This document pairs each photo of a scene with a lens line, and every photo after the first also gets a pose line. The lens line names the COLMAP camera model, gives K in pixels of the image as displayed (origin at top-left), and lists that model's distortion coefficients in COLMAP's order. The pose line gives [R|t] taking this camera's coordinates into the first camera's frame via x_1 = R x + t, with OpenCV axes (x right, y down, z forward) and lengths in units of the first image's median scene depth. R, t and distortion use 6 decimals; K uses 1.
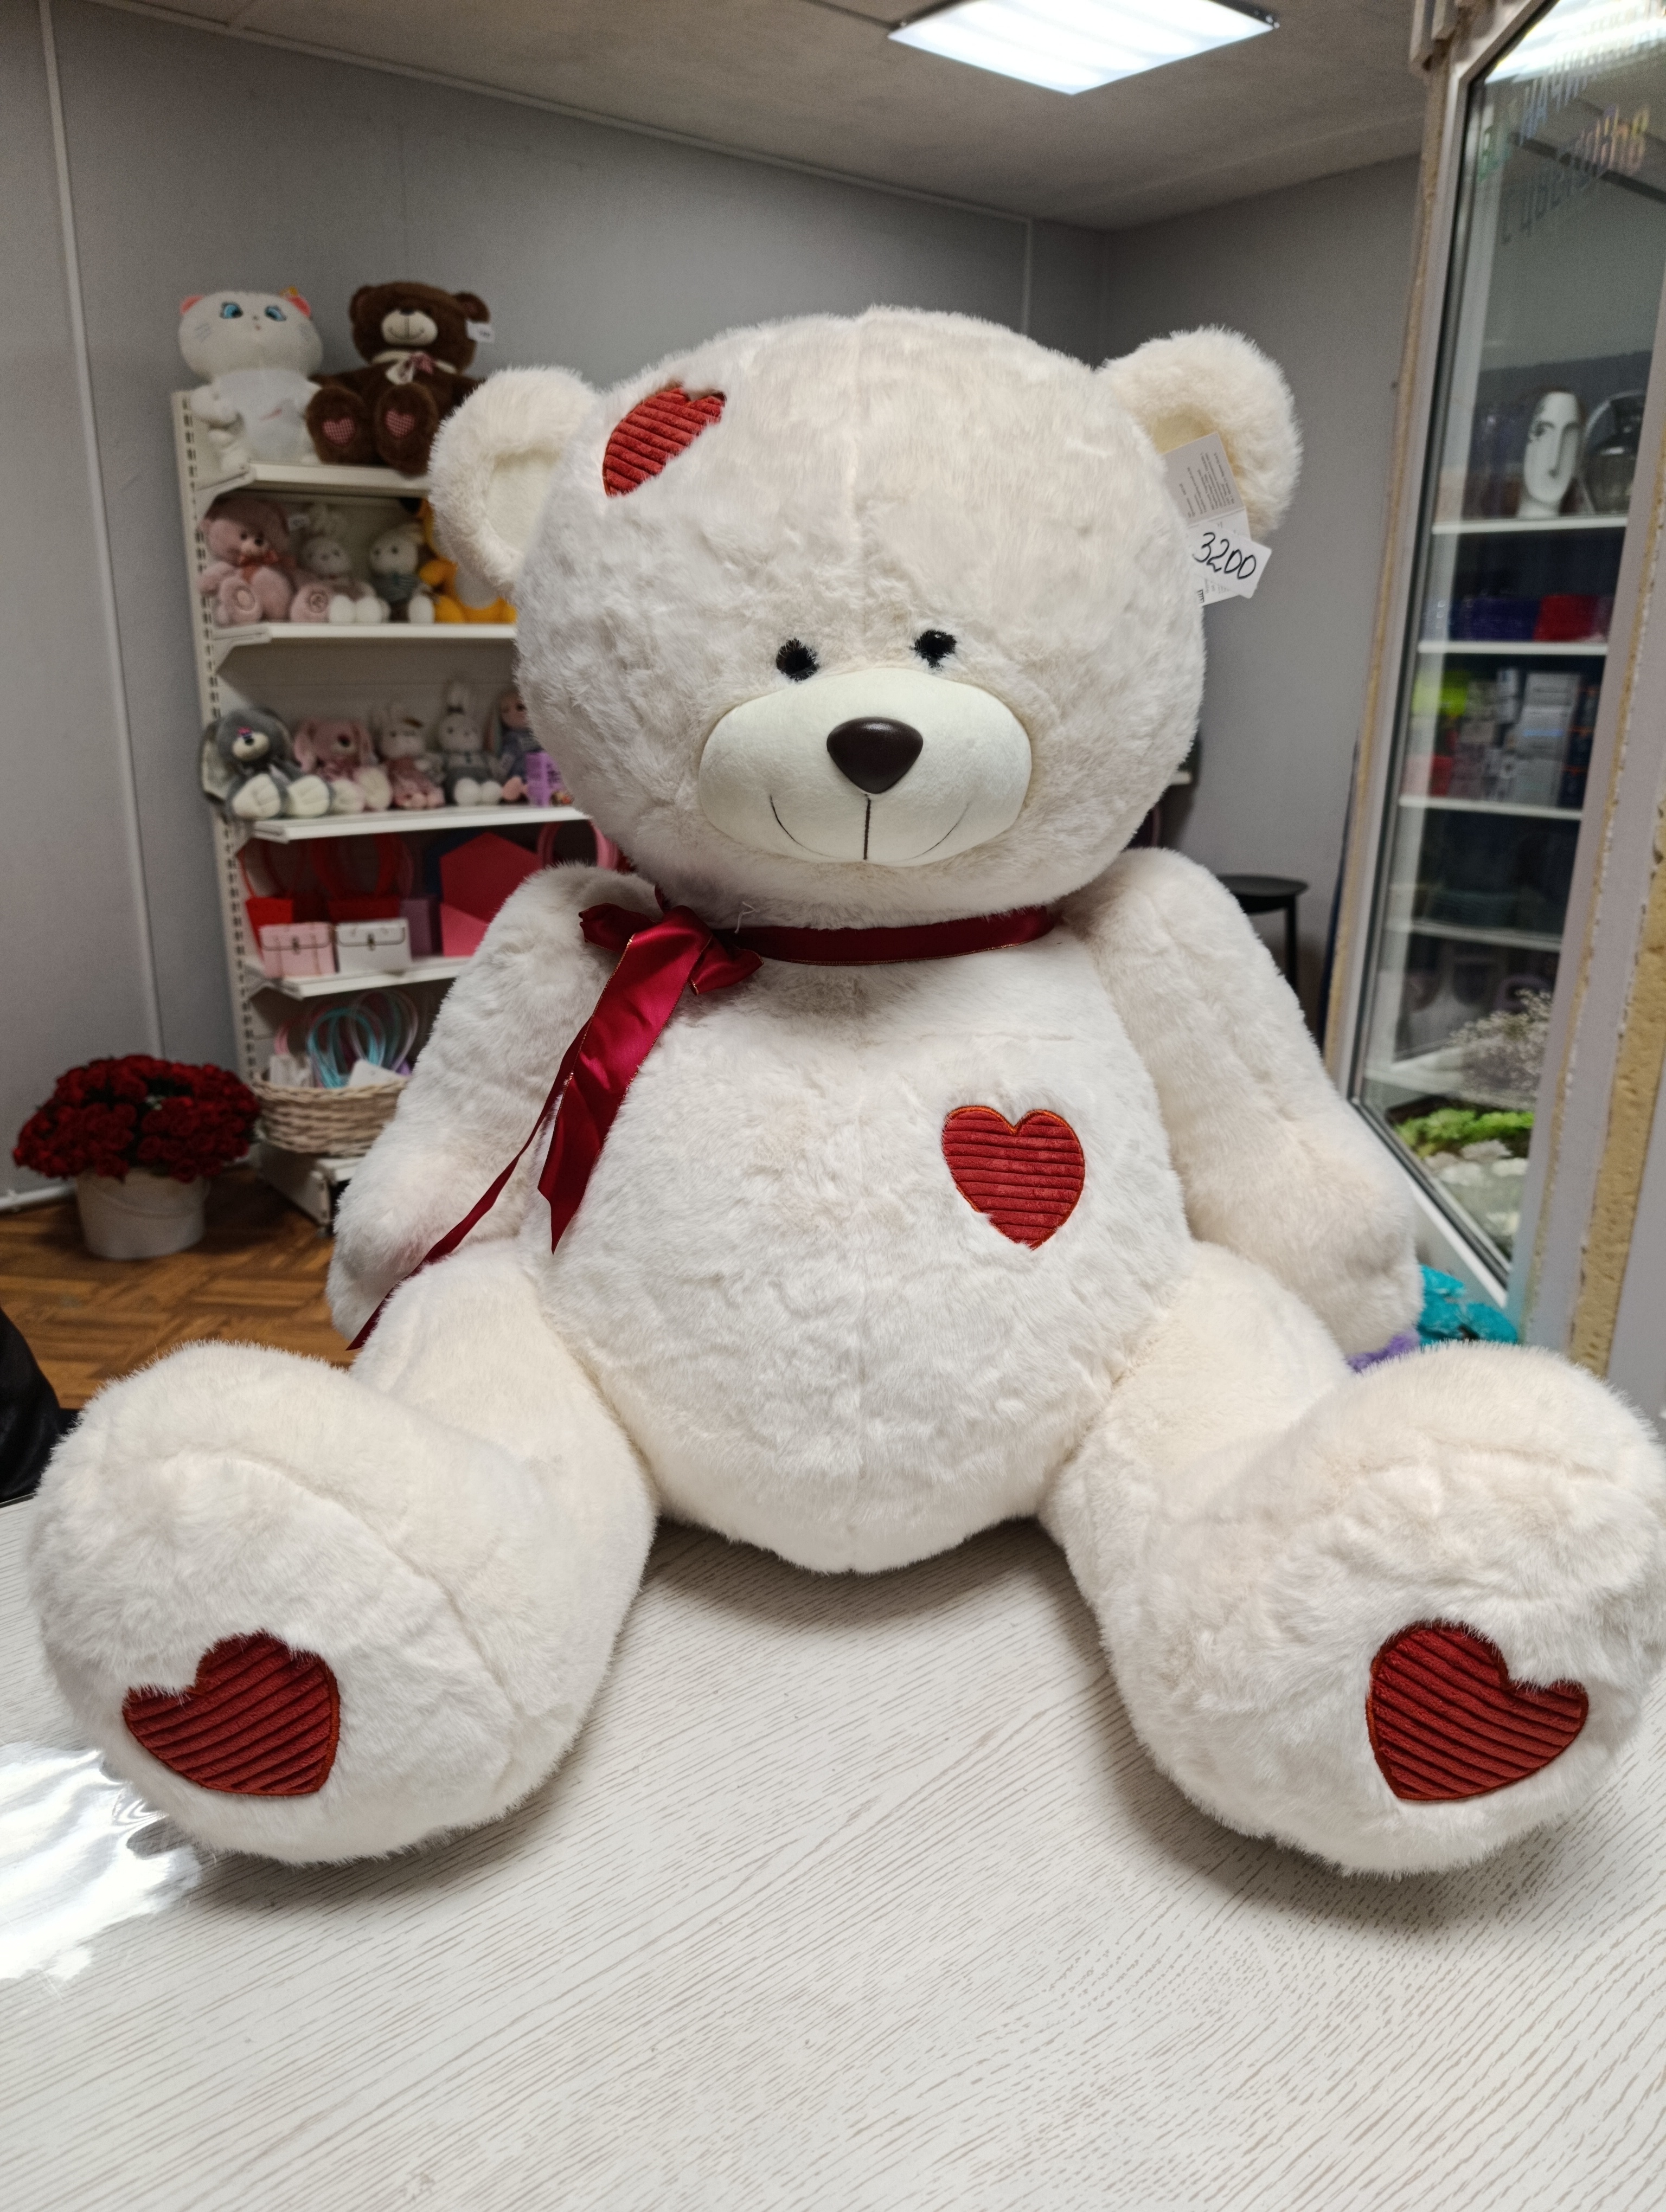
lens RADIAL K [[1546.9, 0, 827.6], [0, 1546.9, 1136.9], [0, 0, 1]] dist [-0.035153, -0.000862]
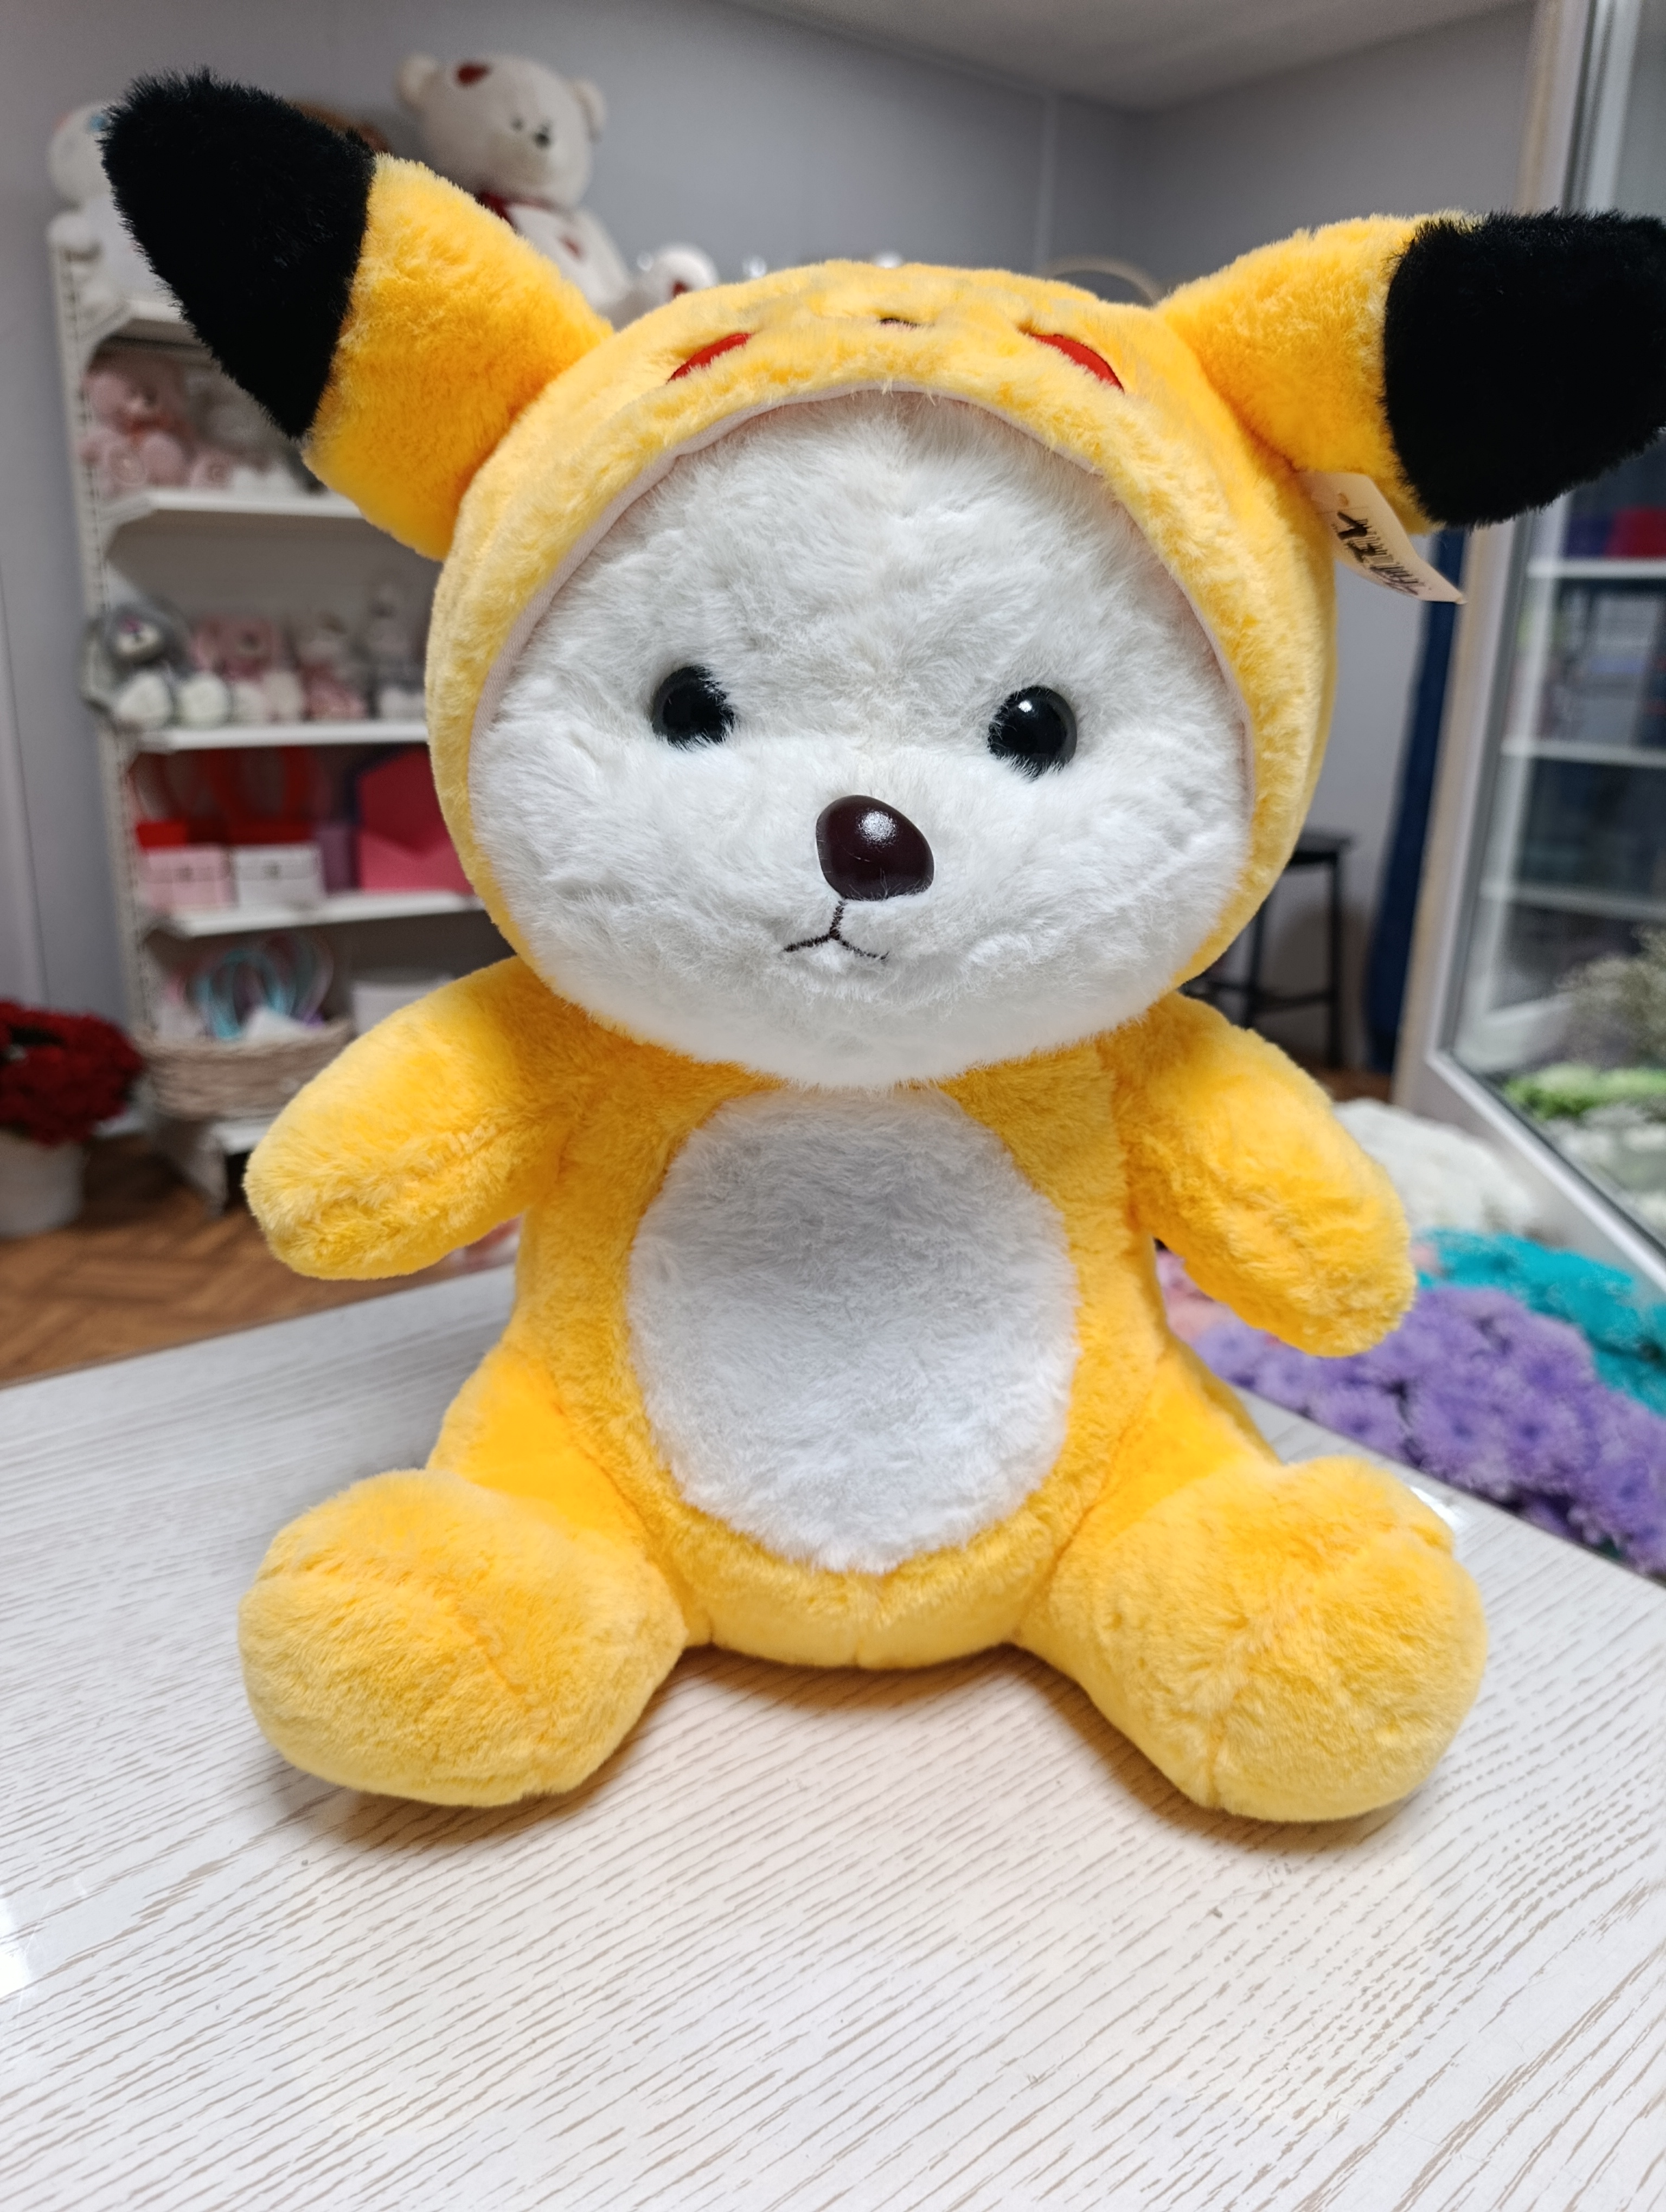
lens RADIAL K [[1546.9, 0, 827.1], [0, 1546.9, 1160.3], [0, 0, 1]] dist [-0.035153, -0.000862]
pose [[0.999905, 0.013032, 0.004487, 0.013012], [-0.013105, 0.999776, 0.016607, 0.022508], [-0.004269, -0.016664, 0.999852, 0.193474]]
